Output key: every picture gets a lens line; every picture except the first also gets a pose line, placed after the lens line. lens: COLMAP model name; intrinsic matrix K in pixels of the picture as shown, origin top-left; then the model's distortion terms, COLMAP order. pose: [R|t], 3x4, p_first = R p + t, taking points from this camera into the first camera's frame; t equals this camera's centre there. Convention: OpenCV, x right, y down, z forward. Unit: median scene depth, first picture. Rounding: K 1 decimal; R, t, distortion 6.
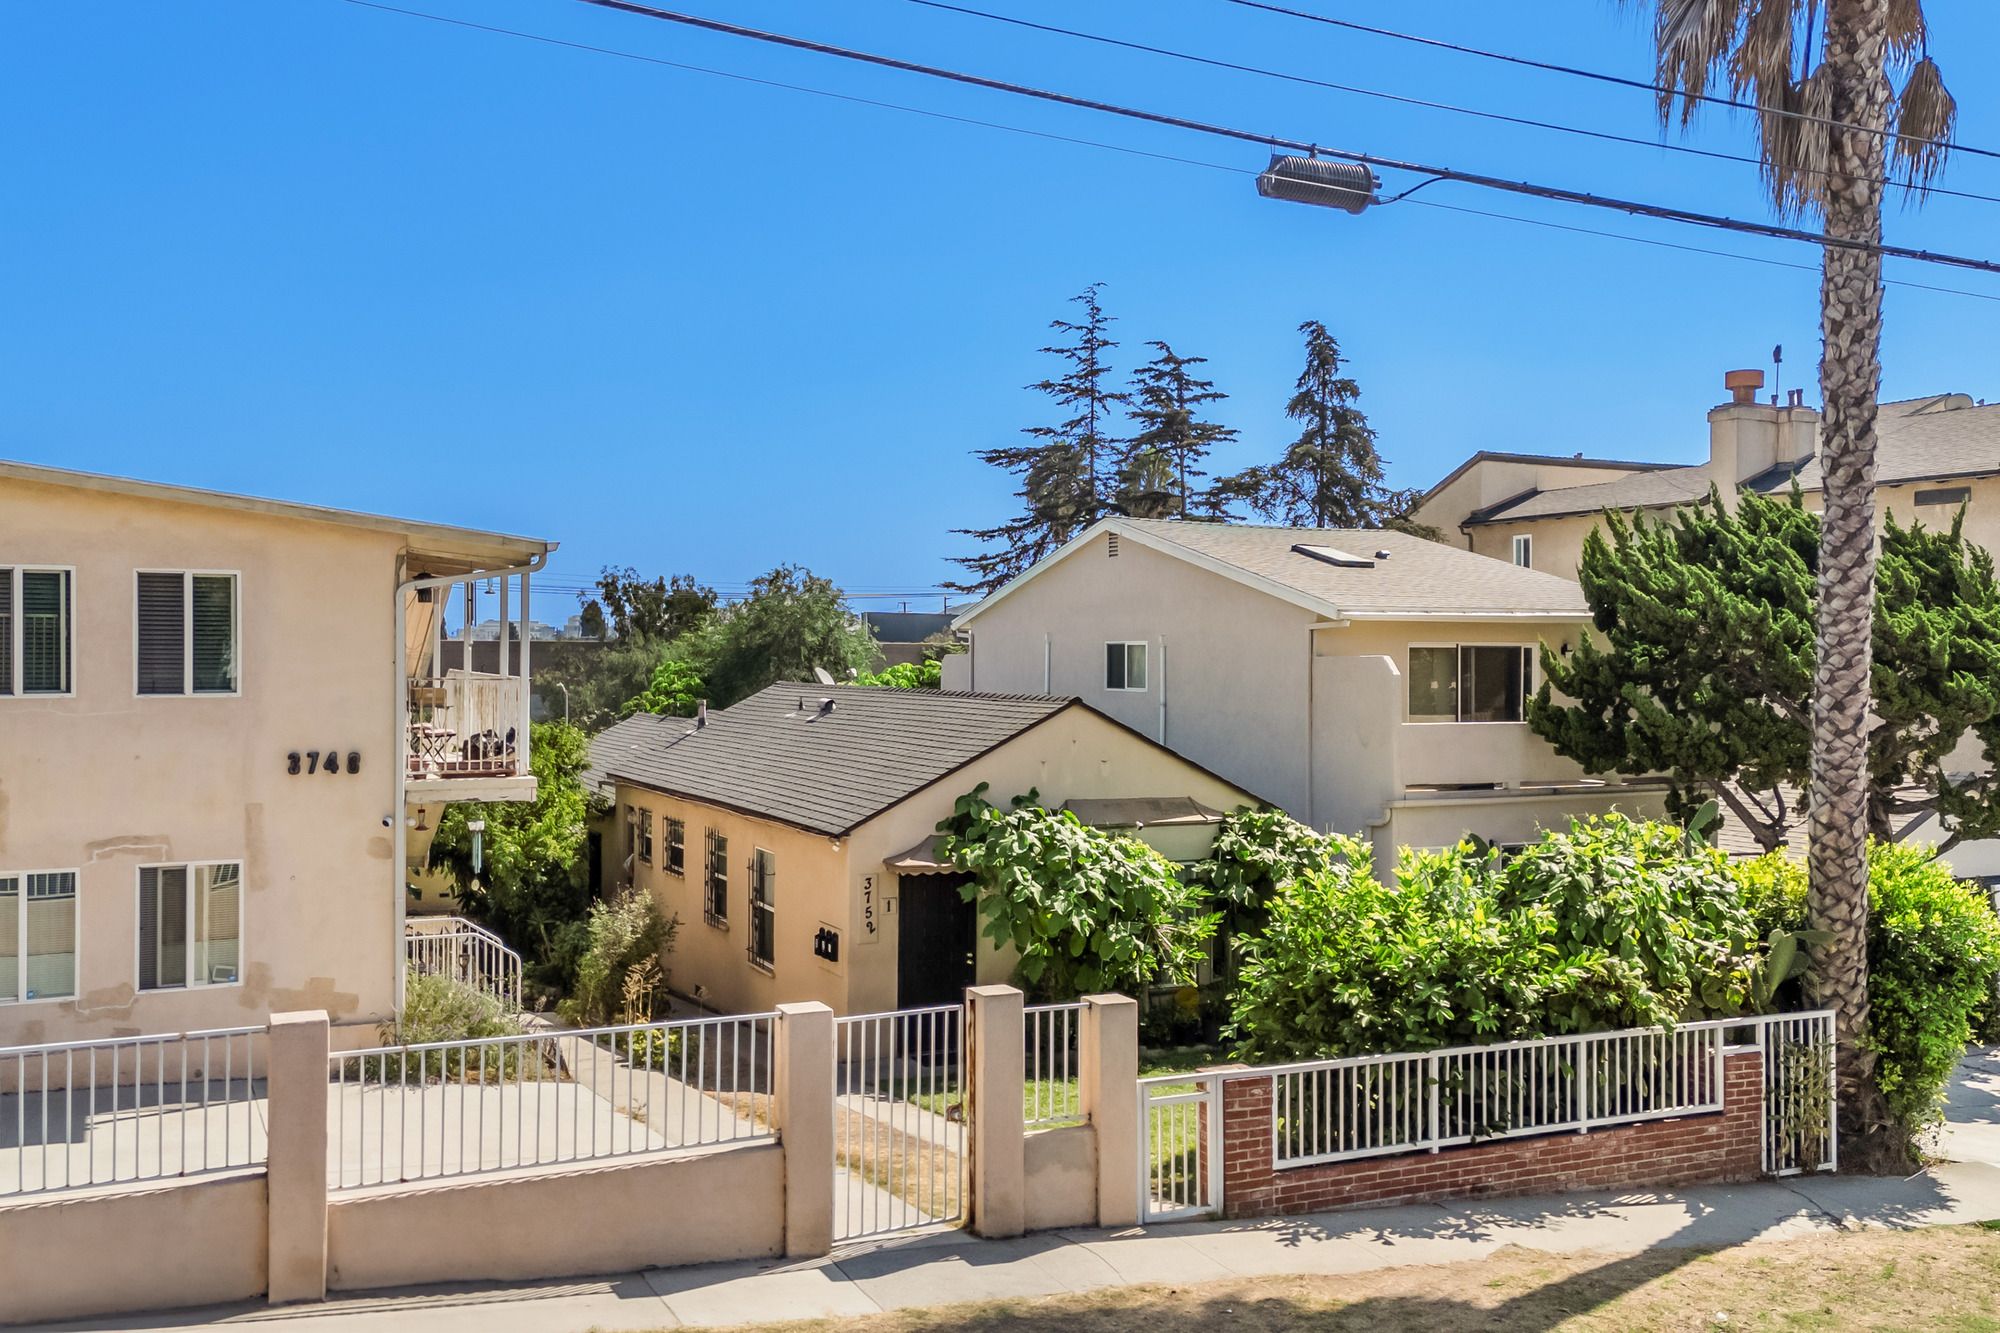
lens RADIAL K [[1745.3, 0, 1000.0], [0, 1745.3, 666.5], [0, 0, 1]] dist [0.094214, -0.139998]
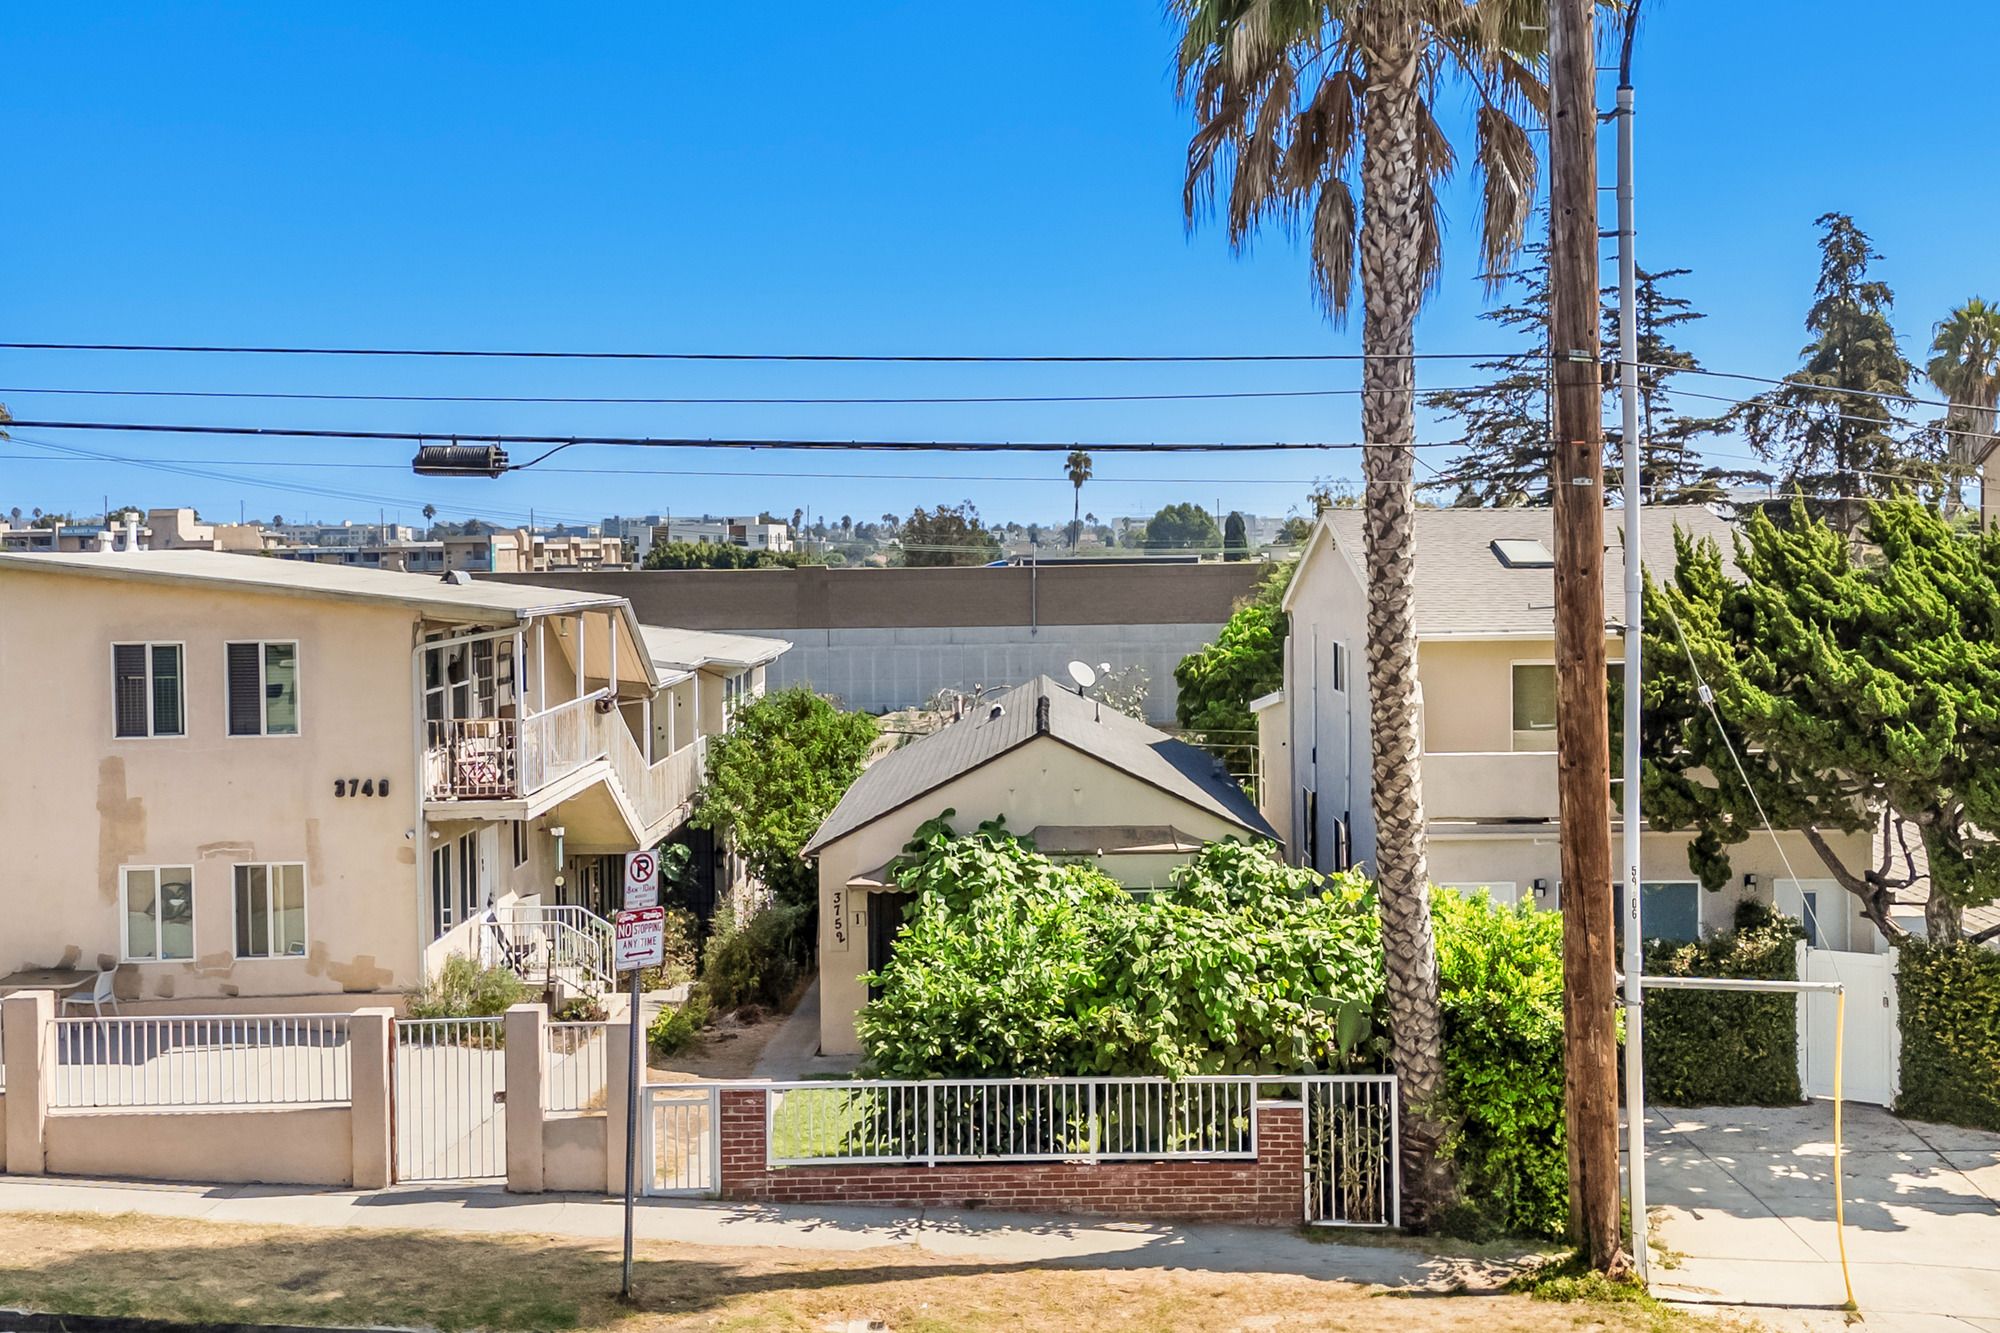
lens RADIAL K [[2089.3, 0, 1003.6], [0, 2089.3, 630.1], [0, 0, 1]] dist [0.119449, -0.269750]
pose [[0.912700, -0.002585, -0.408622, 0.813828], [0.013361, 0.999634, 0.023519, -0.109304], [0.408412, -0.026925, 0.912401, -0.242055]]
